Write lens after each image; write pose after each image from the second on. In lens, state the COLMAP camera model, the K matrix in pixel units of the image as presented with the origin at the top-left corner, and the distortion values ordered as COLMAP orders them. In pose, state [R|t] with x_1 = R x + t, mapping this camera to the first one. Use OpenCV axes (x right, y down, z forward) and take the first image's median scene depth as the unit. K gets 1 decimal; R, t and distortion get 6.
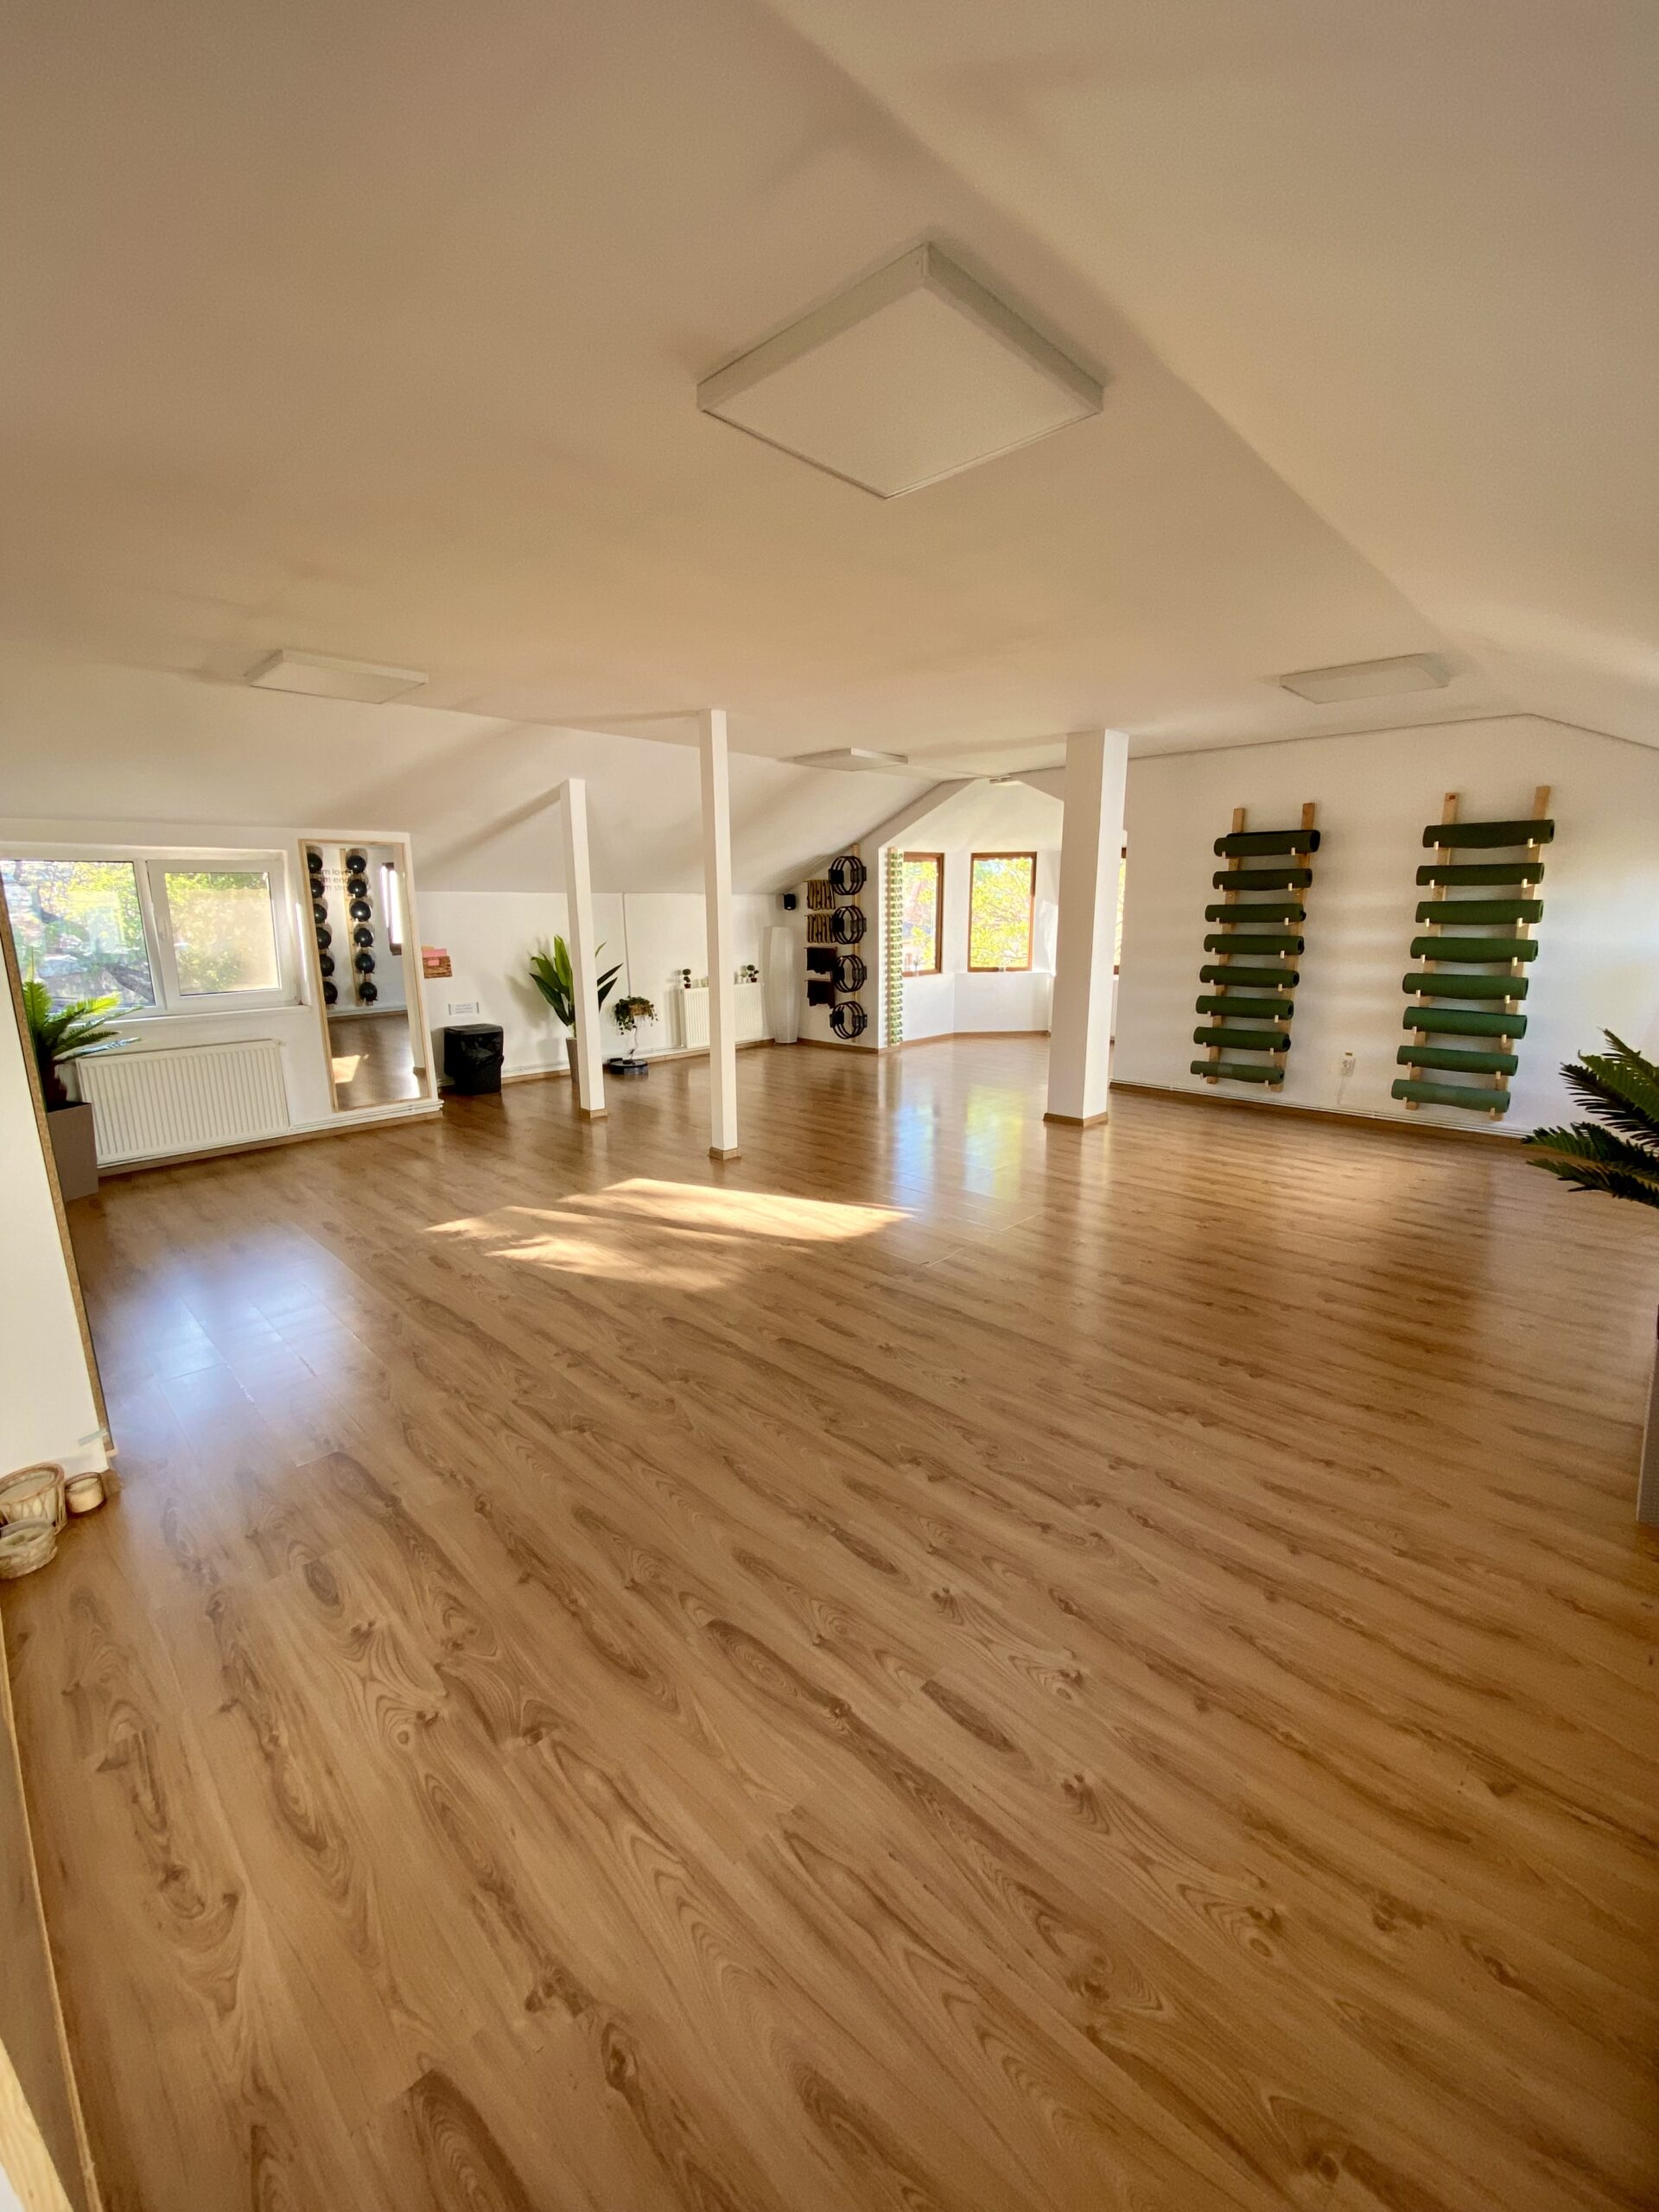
lens RADIAL K [[887.8, 0, 820.6], [0, 887.8, 1095.7], [0, 0, 1]] dist [-0.013680, -0.001460]
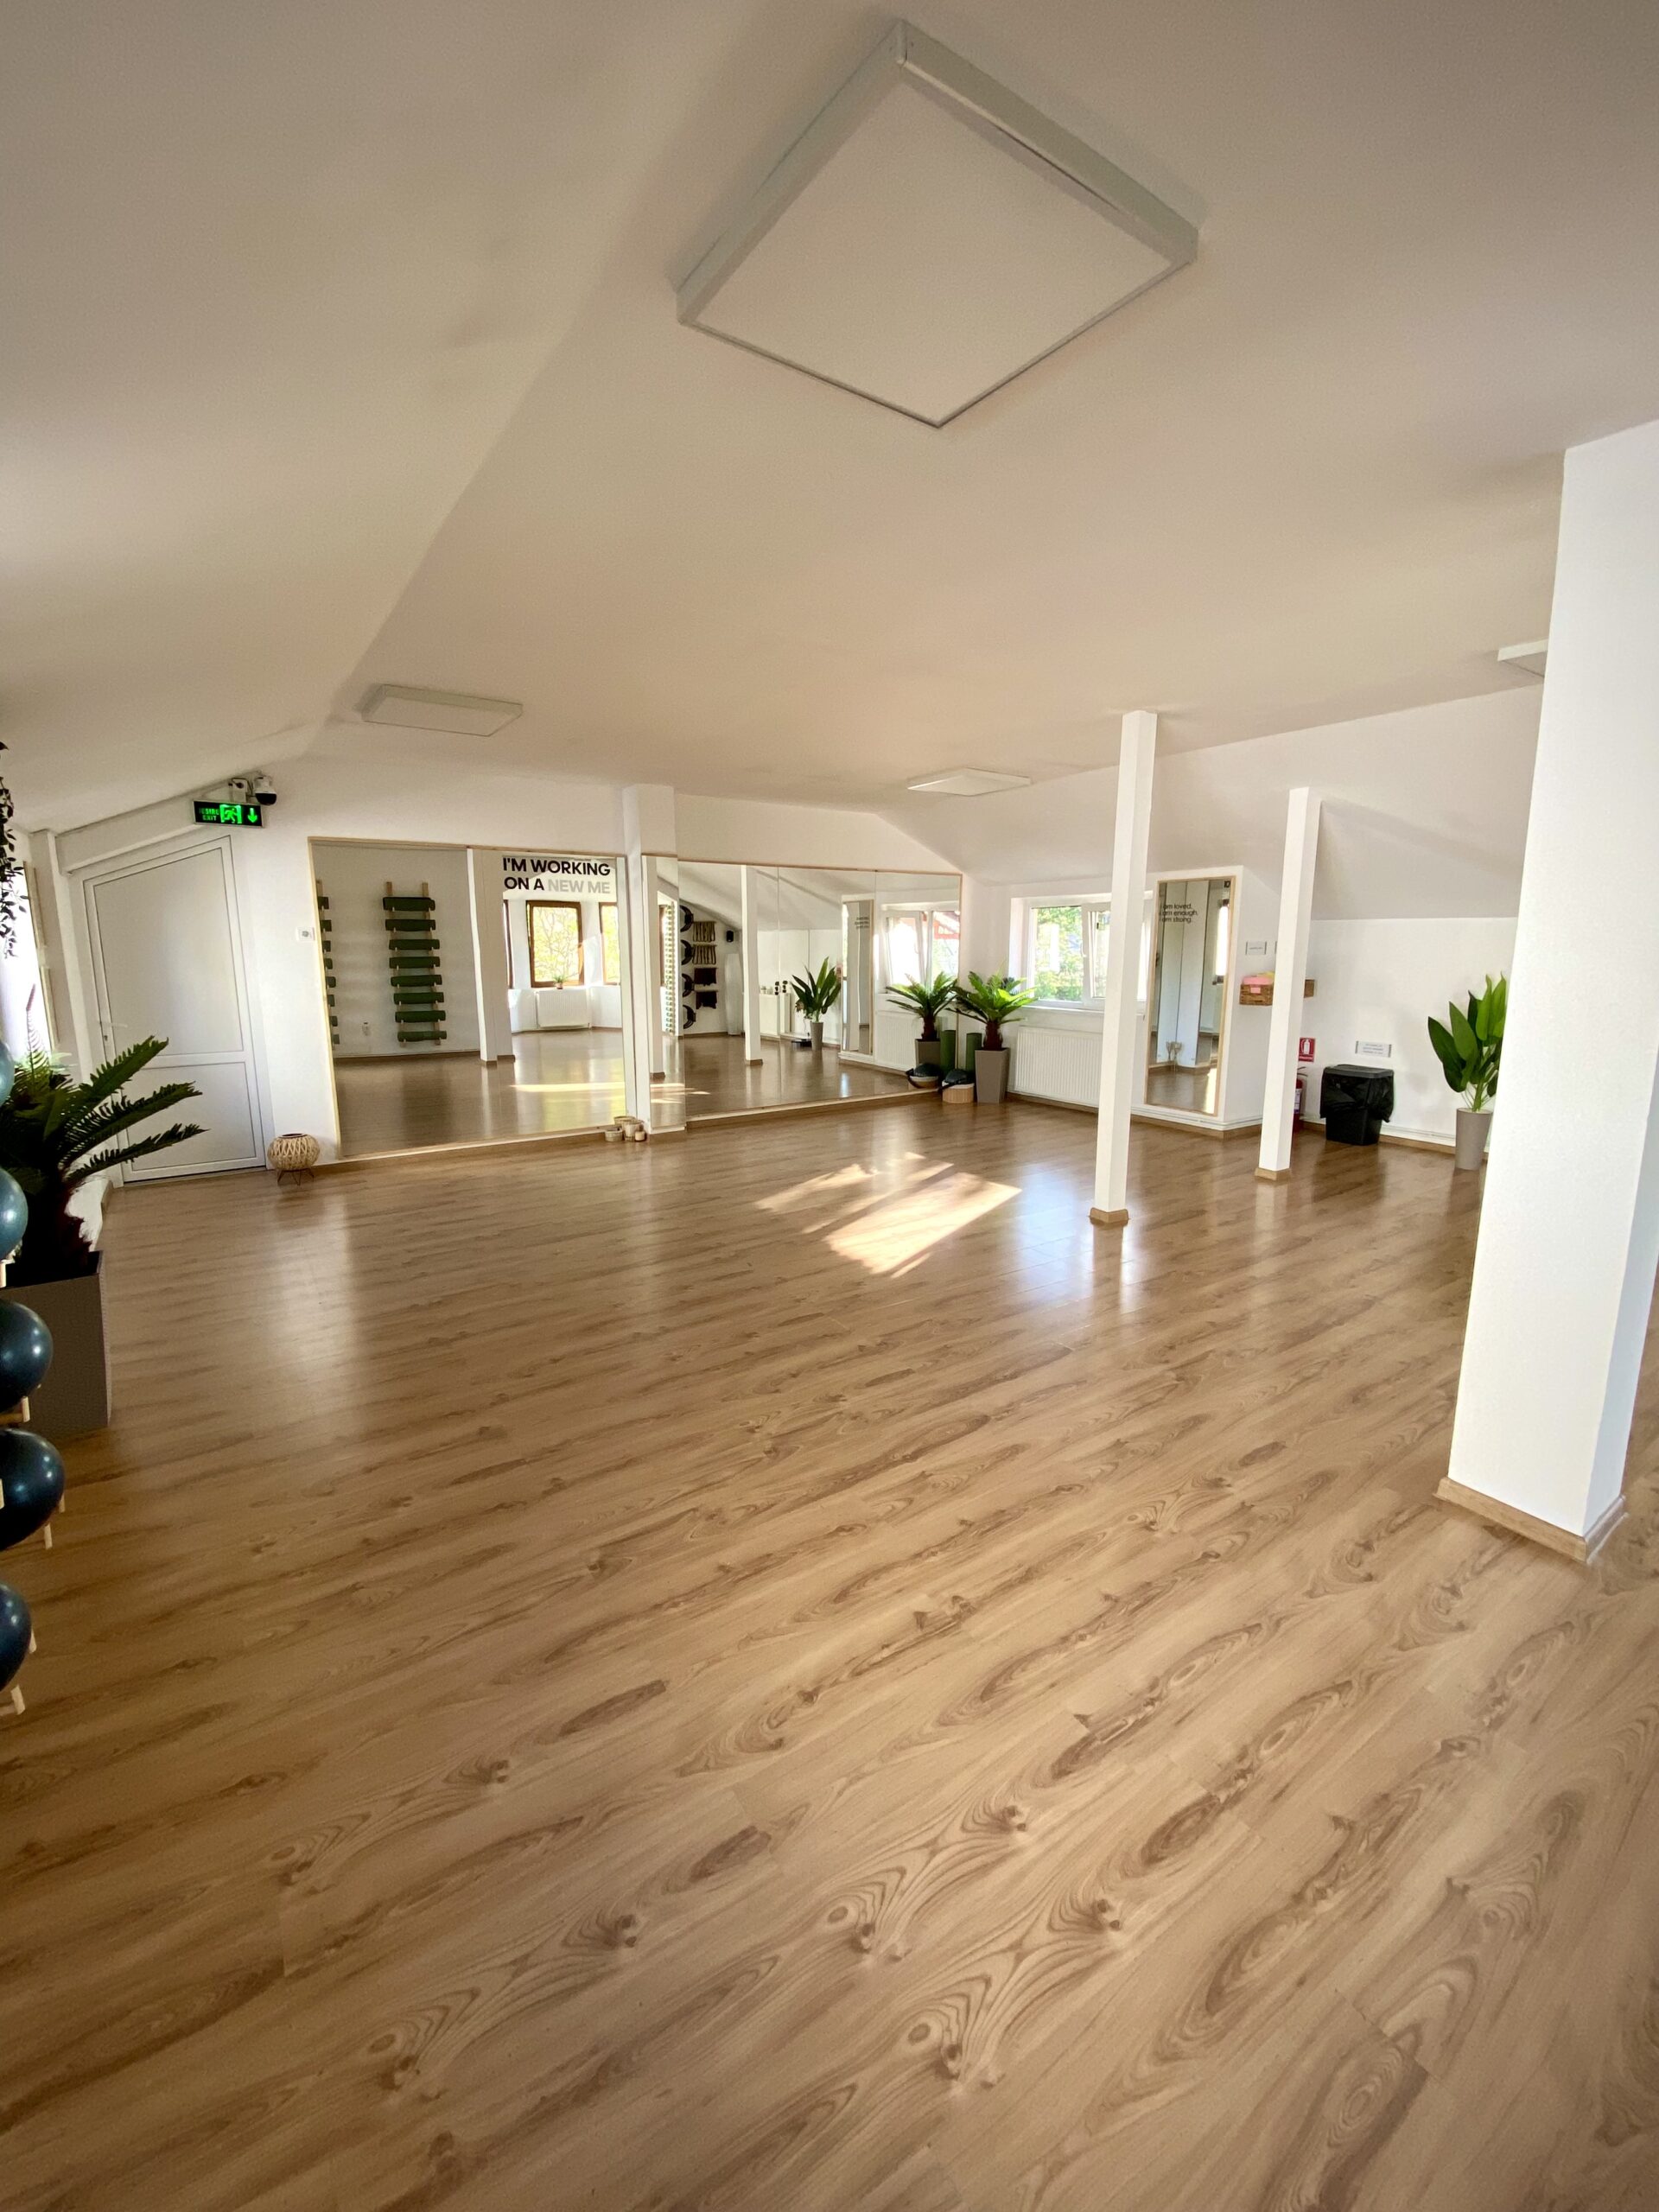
lens RADIAL K [[887.8, 0, 841.3], [0, 887.8, 1100.9], [0, 0, 1]] dist [-0.013680, -0.001460]
pose [[-0.159703, 0.193233, -0.968068, 2.900819], [-0.216411, 0.949946, 0.225318, -0.696695], [0.963152, 0.245484, -0.109892, 3.103552]]
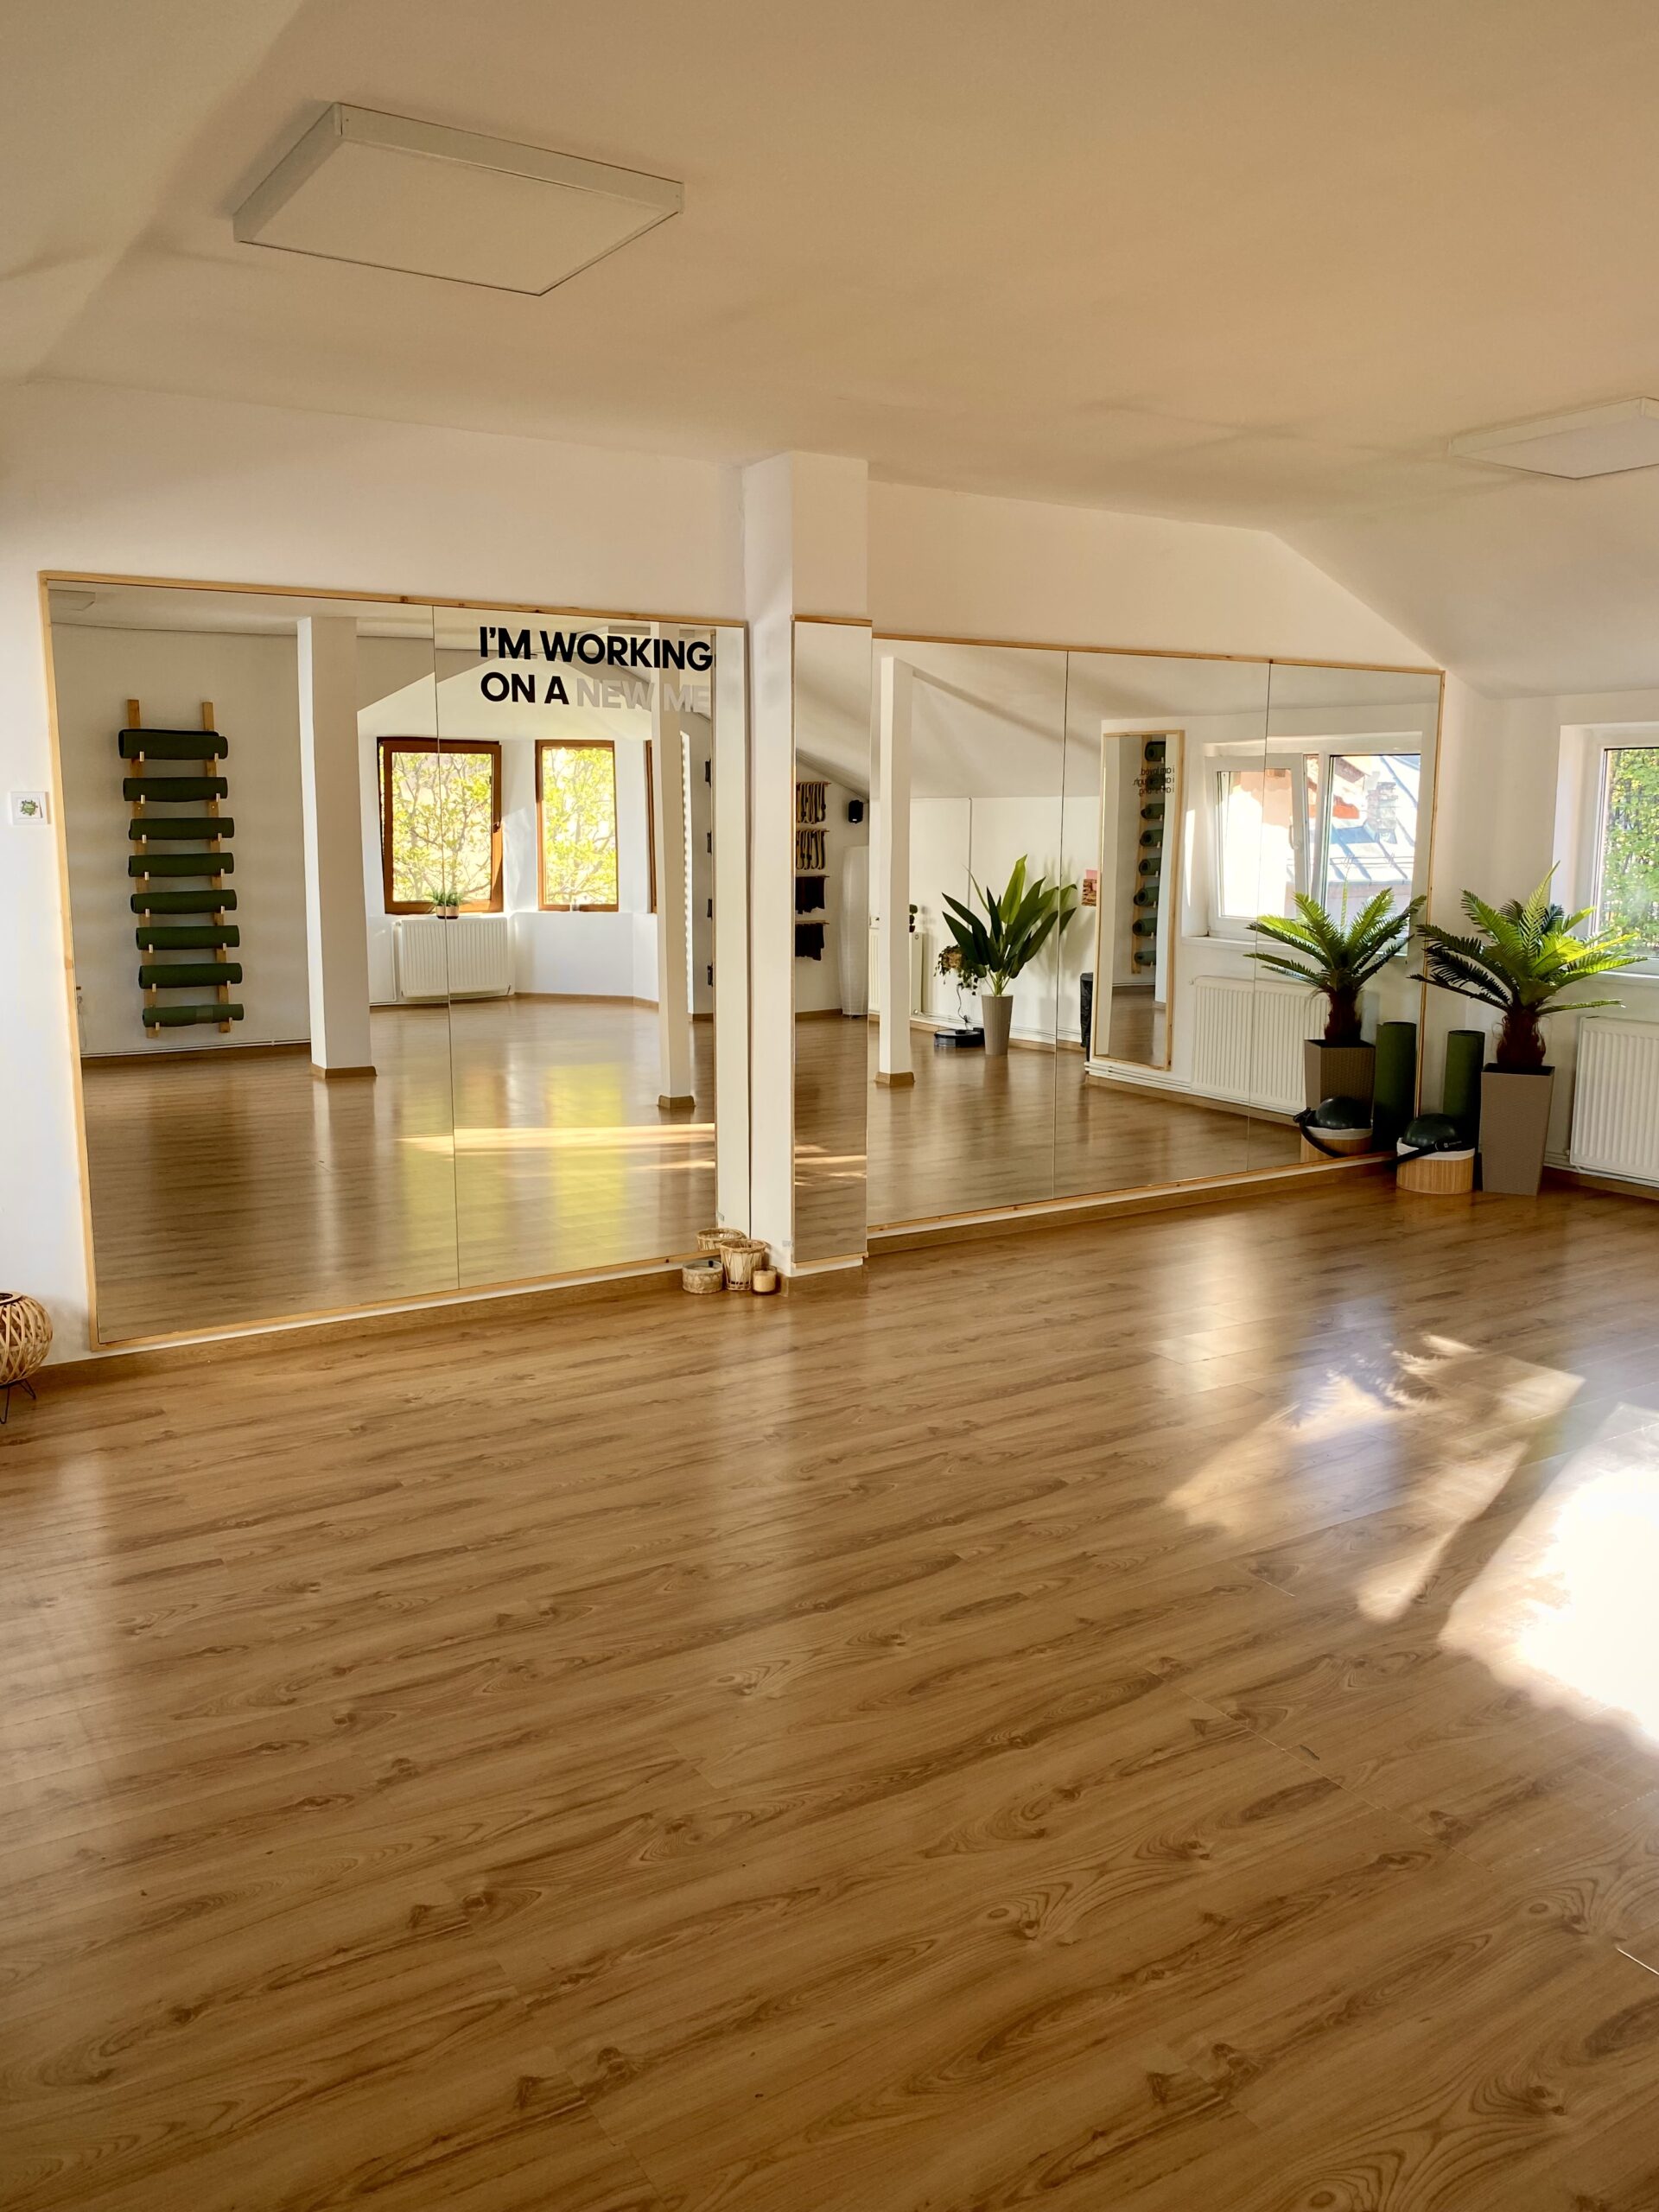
lens RADIAL K [[1683.0, 0, 810.7], [0, 1683.0, 1092.2], [0, 0, 1]] dist [-0.005815, 0.002260]
pose [[-0.217306, 0.175257, -0.960241, 2.108898], [-0.212318, 0.951709, 0.221748, -0.501329], [0.952732, 0.252063, -0.169602, 2.243796]]
